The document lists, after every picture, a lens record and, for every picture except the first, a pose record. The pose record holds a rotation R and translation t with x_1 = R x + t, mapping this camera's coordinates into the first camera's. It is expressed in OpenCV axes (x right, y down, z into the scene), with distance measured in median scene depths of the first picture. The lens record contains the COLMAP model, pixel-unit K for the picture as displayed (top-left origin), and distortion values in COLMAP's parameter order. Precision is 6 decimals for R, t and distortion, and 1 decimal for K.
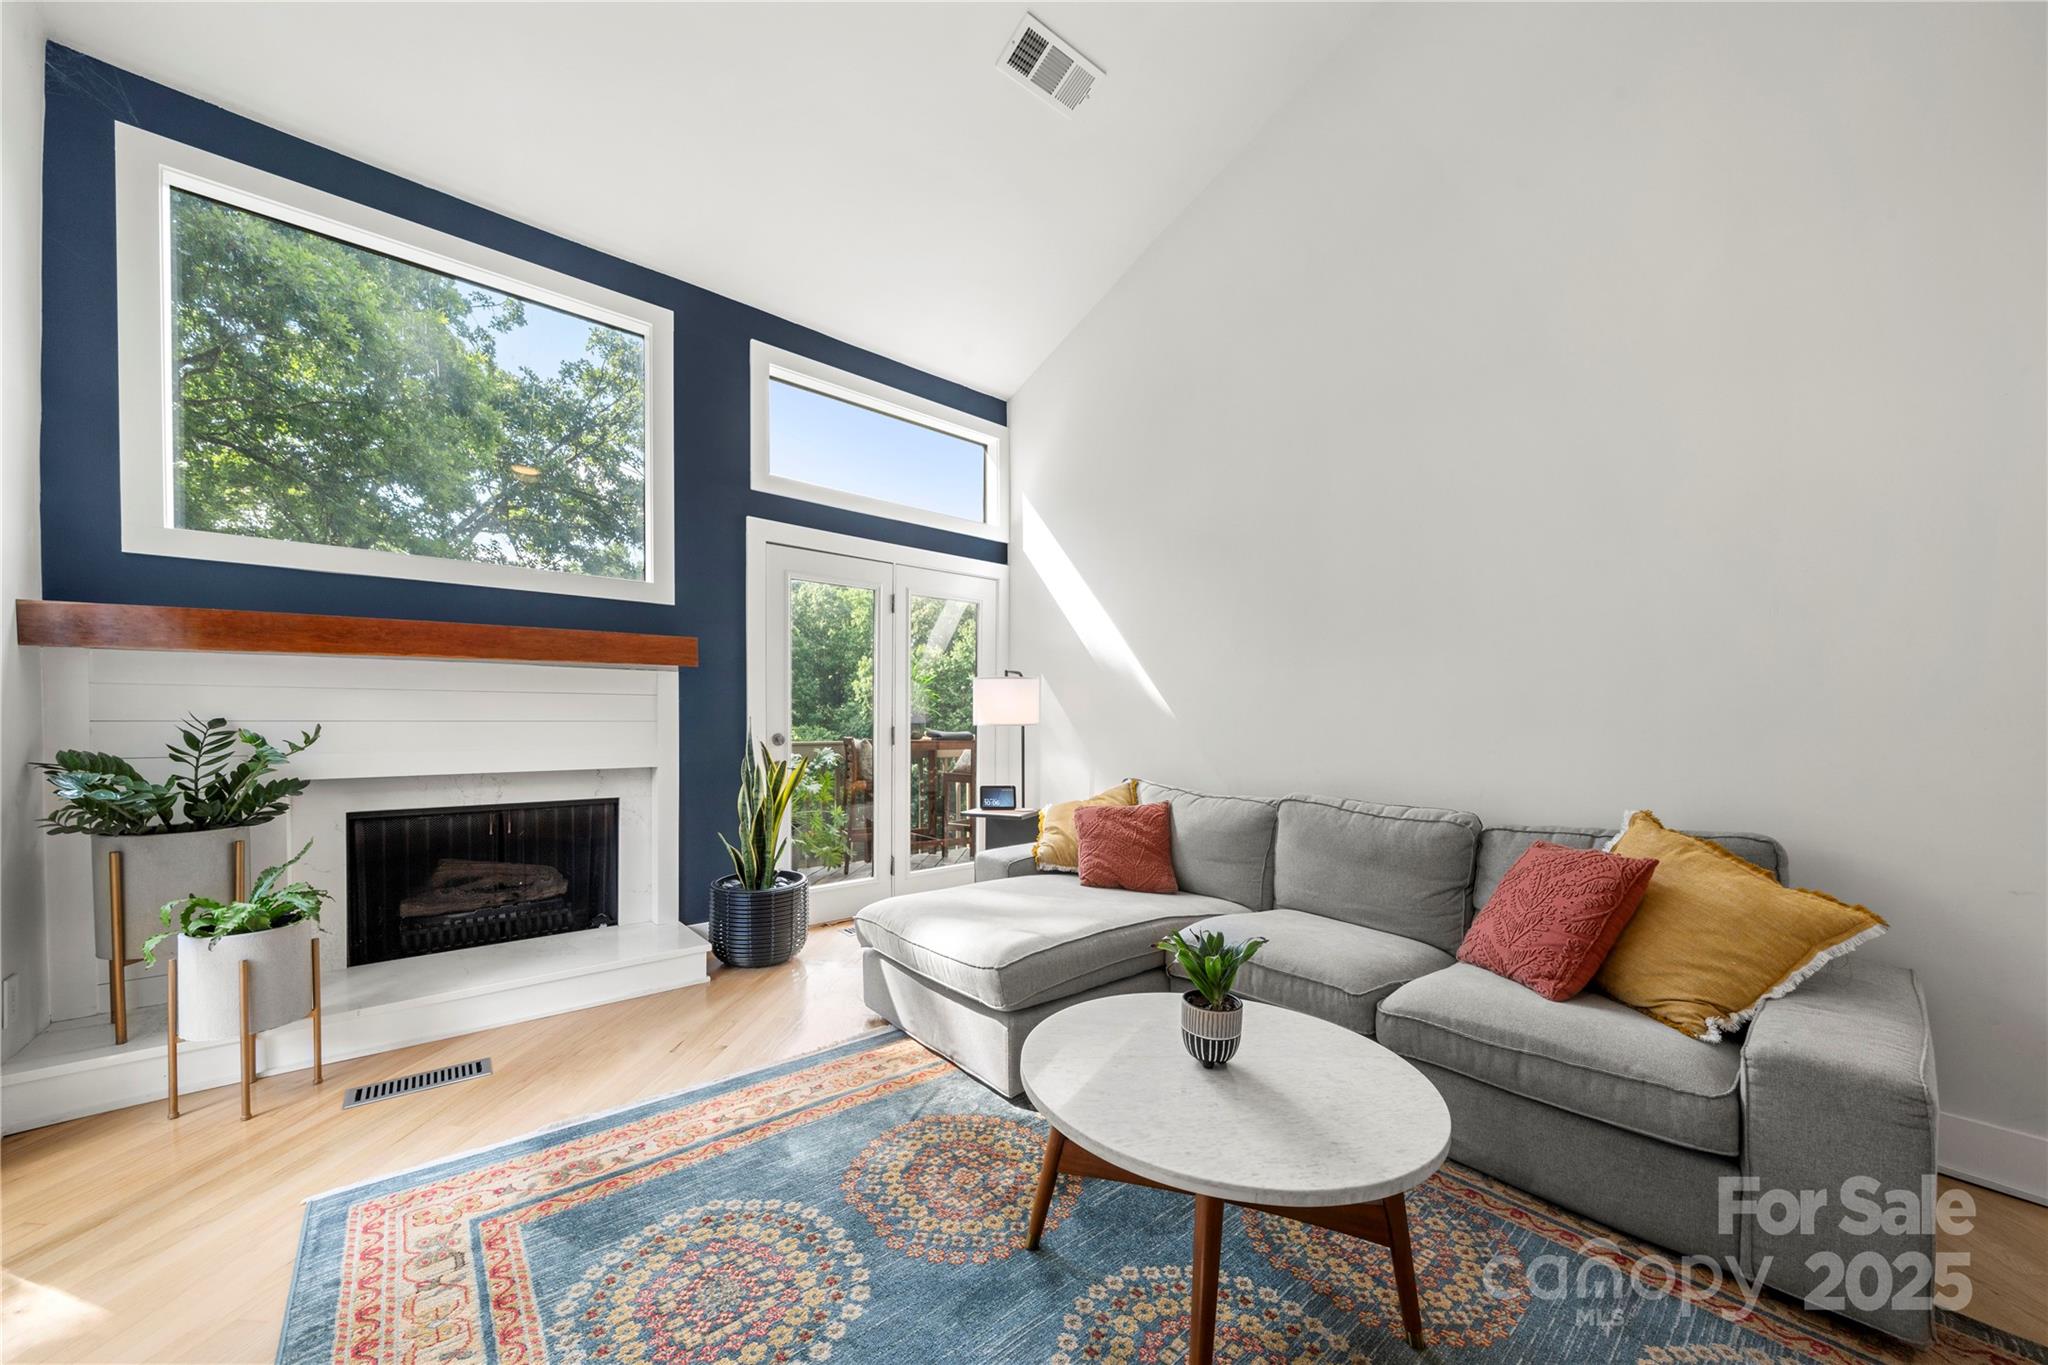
lens RADIAL K [[726.3, 0, 1015.8], [0, 726.3, 737.7], [0, 0, 1]] dist [-0.002834, -0.000300]
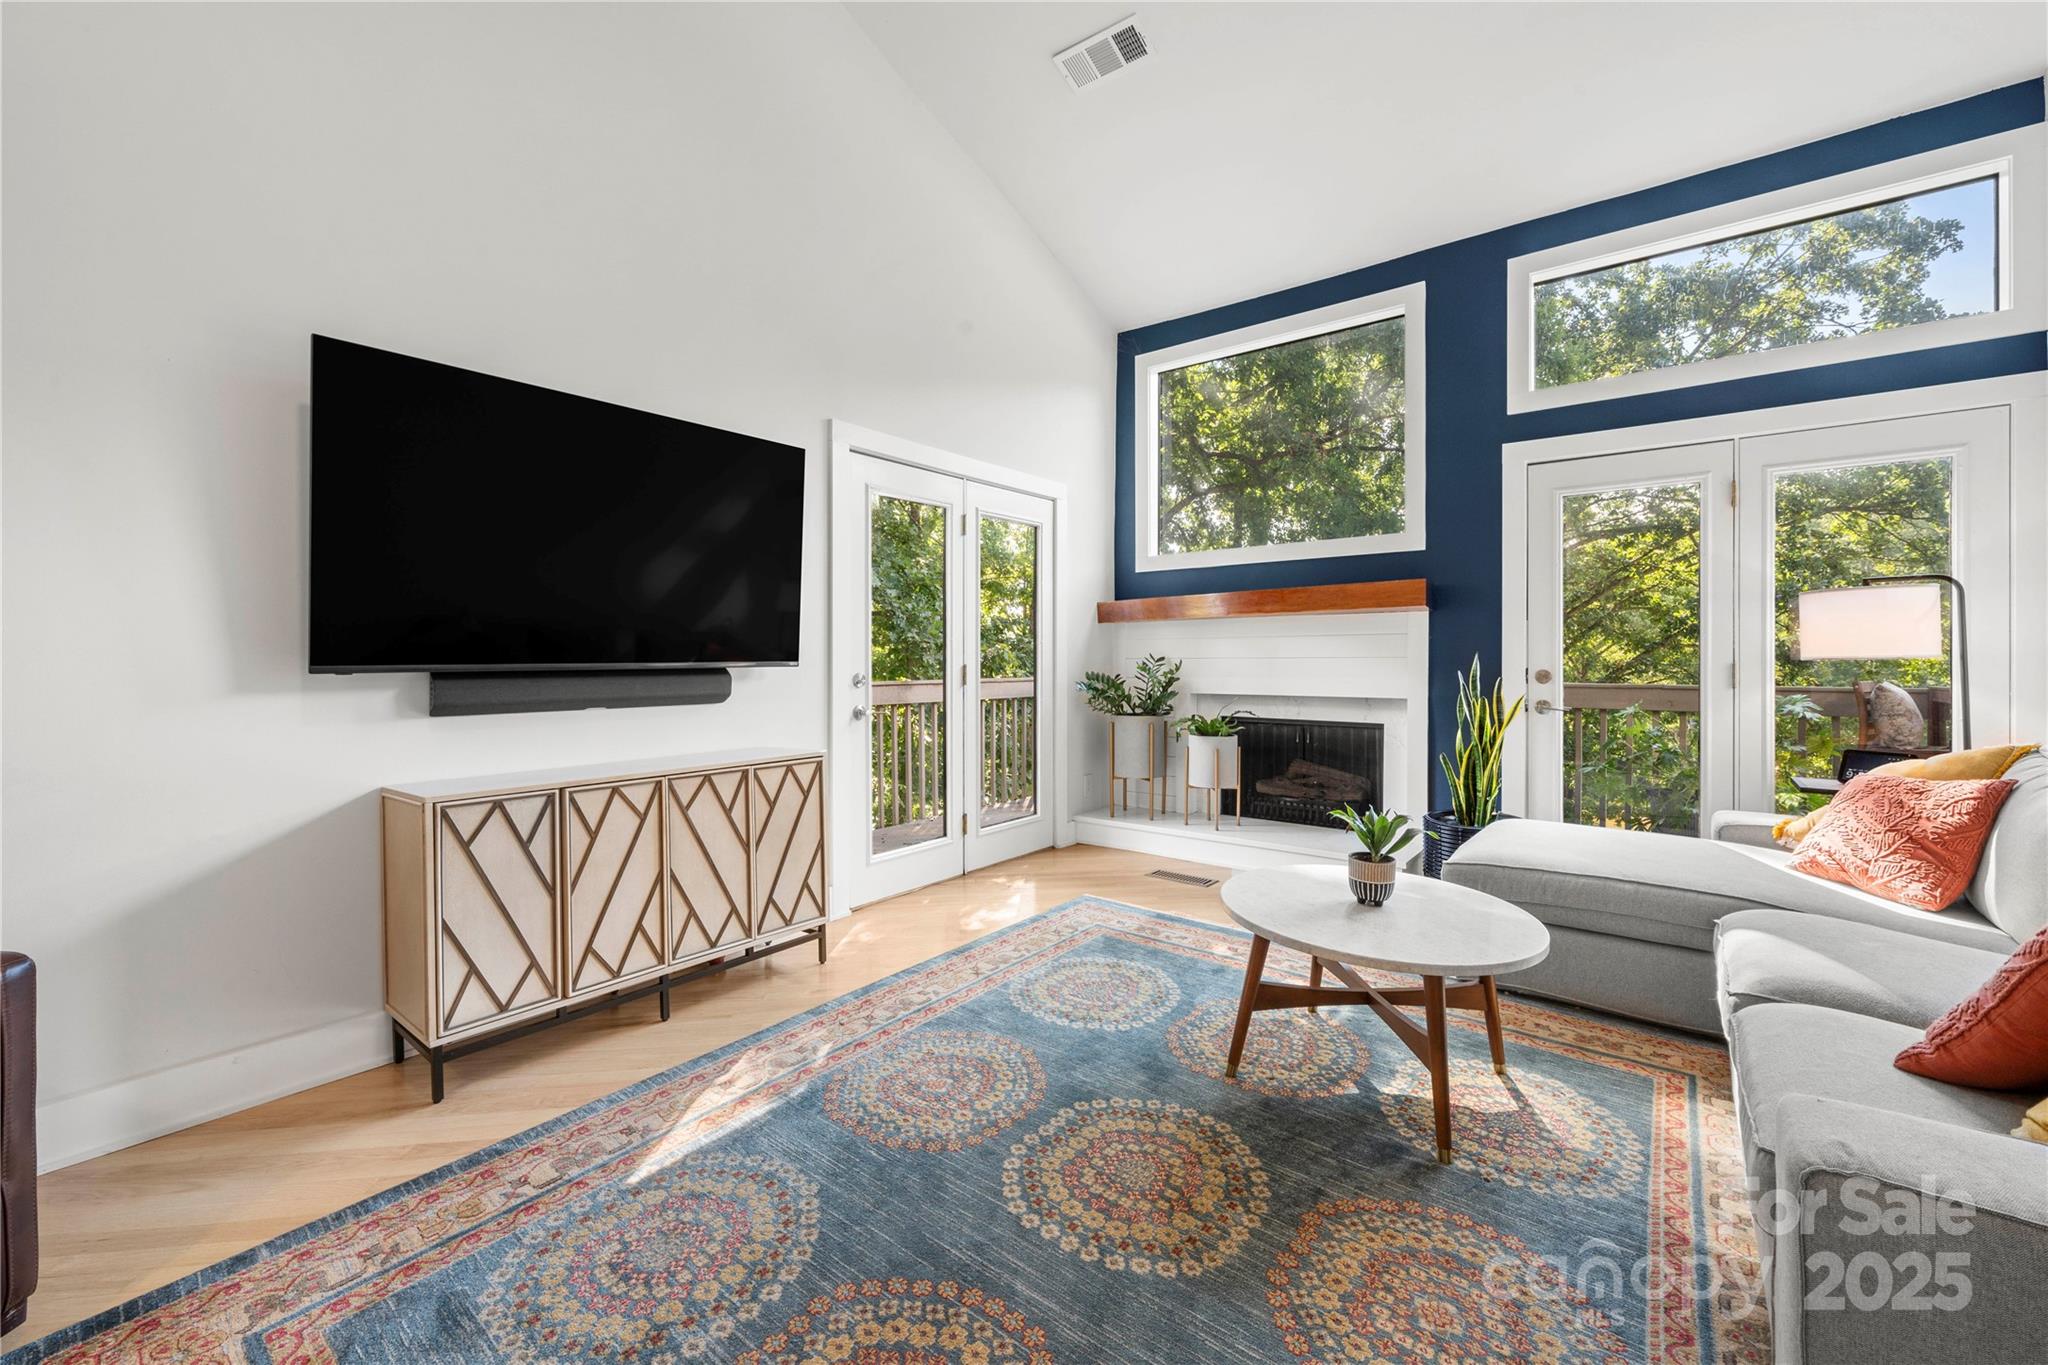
lens RADIAL K [[827.3, 0, 1013.7], [0, 827.3, 653.9], [0, 0, 1]] dist [0.001723, 0.000098]
pose [[0.186372, -0.007738, -0.982449, 0.776437], [-0.019691, 0.999739, -0.011610, -0.002445], [0.982282, 0.021509, 0.186171, 0.219614]]
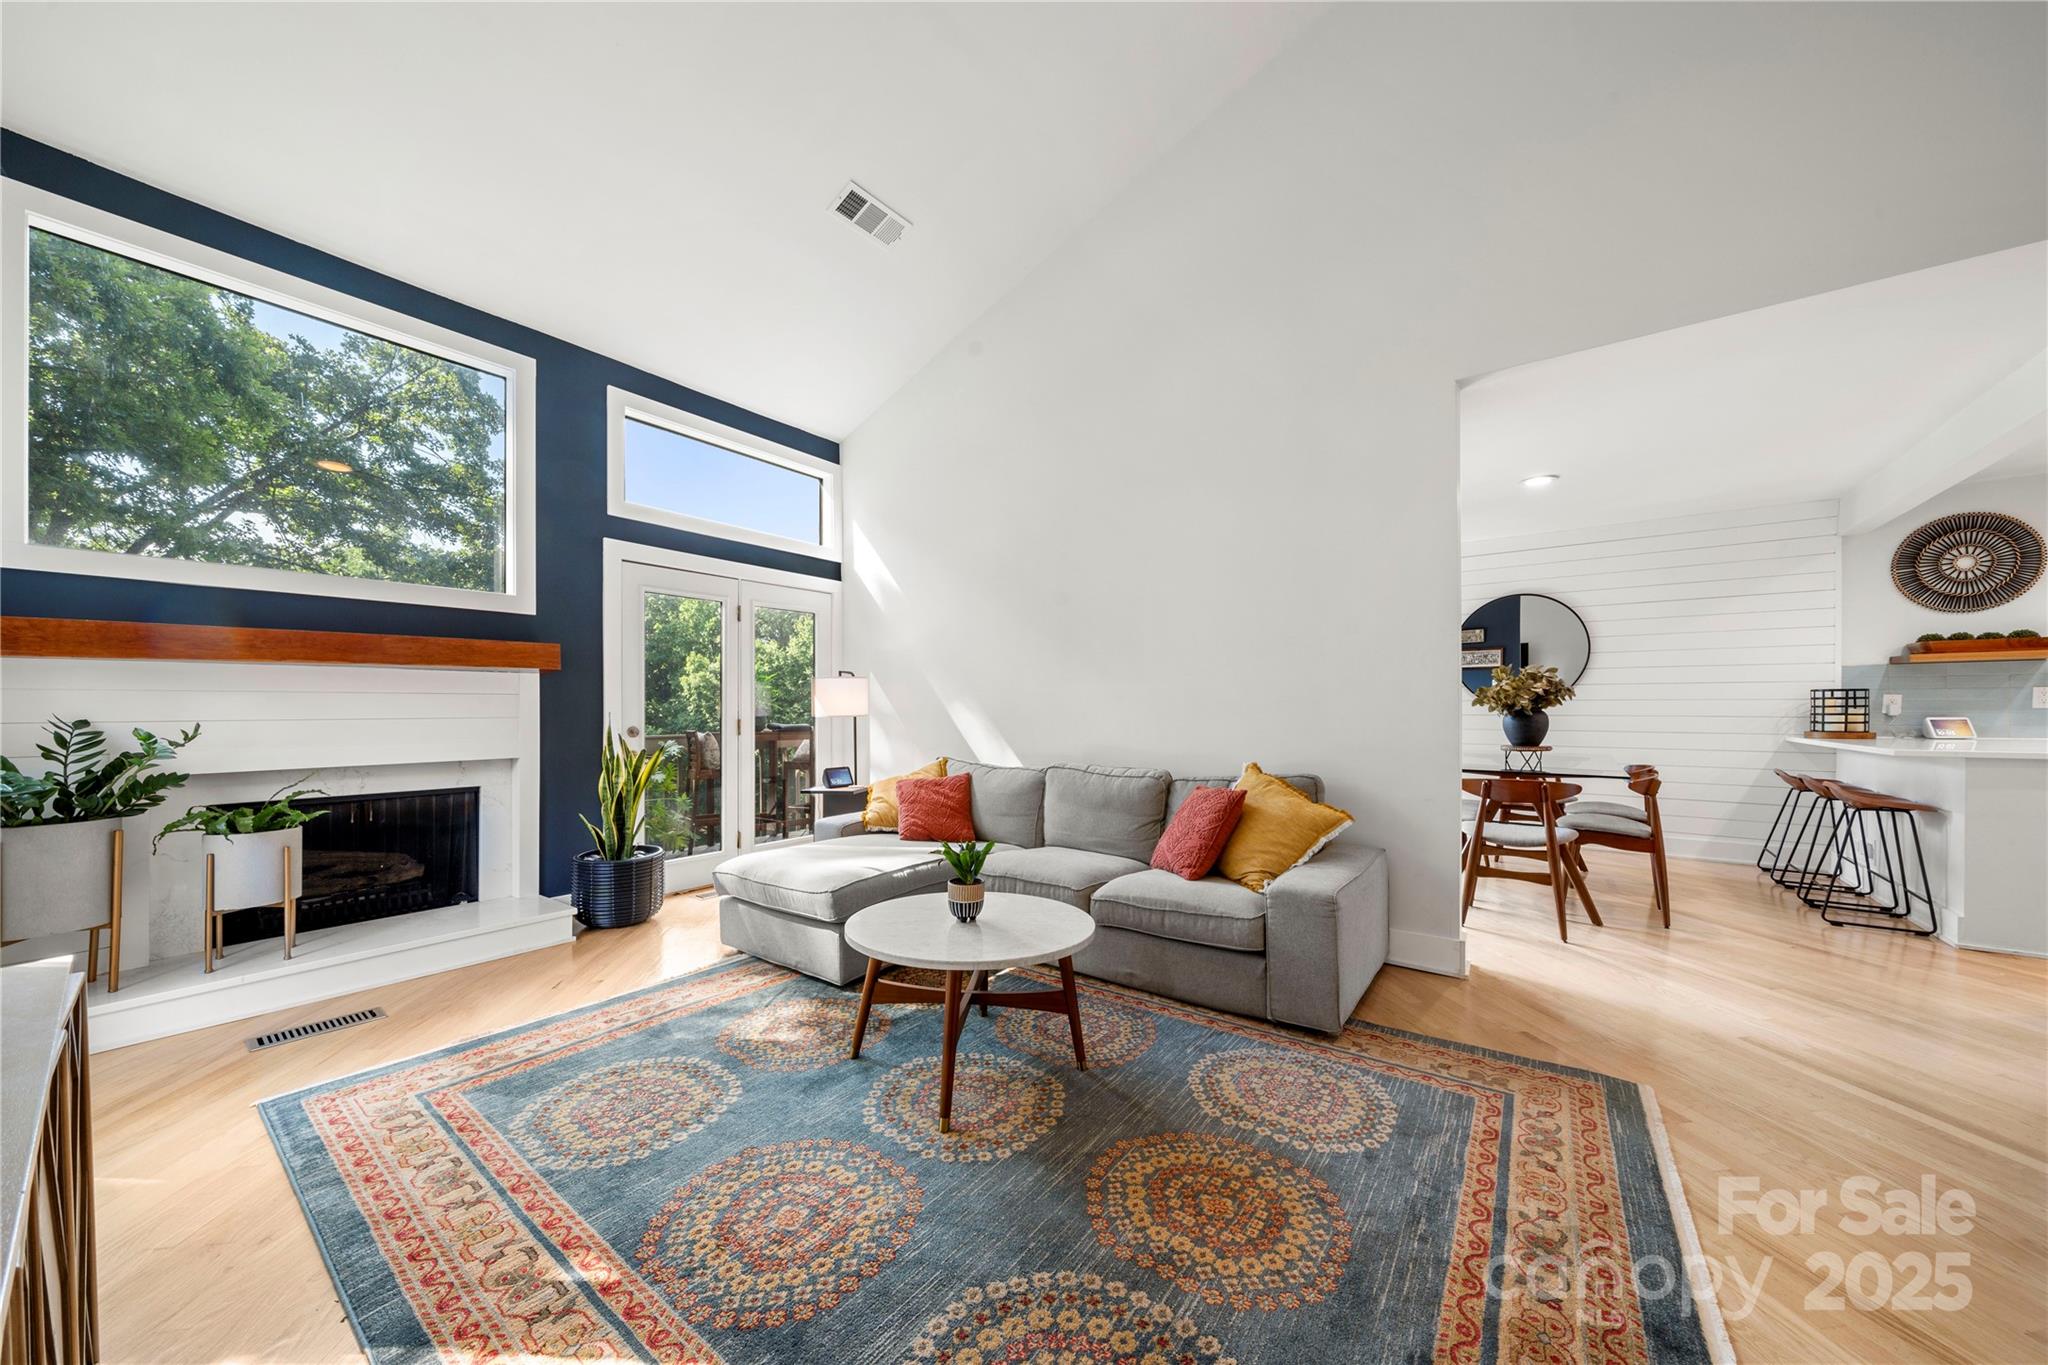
lens RADIAL K [[726.3, 0, 1037.9], [0, 726.3, 697.2], [0, 0, 1]] dist [-0.002834, -0.000300]
pose [[0.970429, -0.009056, 0.241217, 0.020464], [0.020250, 0.998828, -0.043969, 0.014103], [-0.240536, 0.047554, 0.969475, -0.344283]]
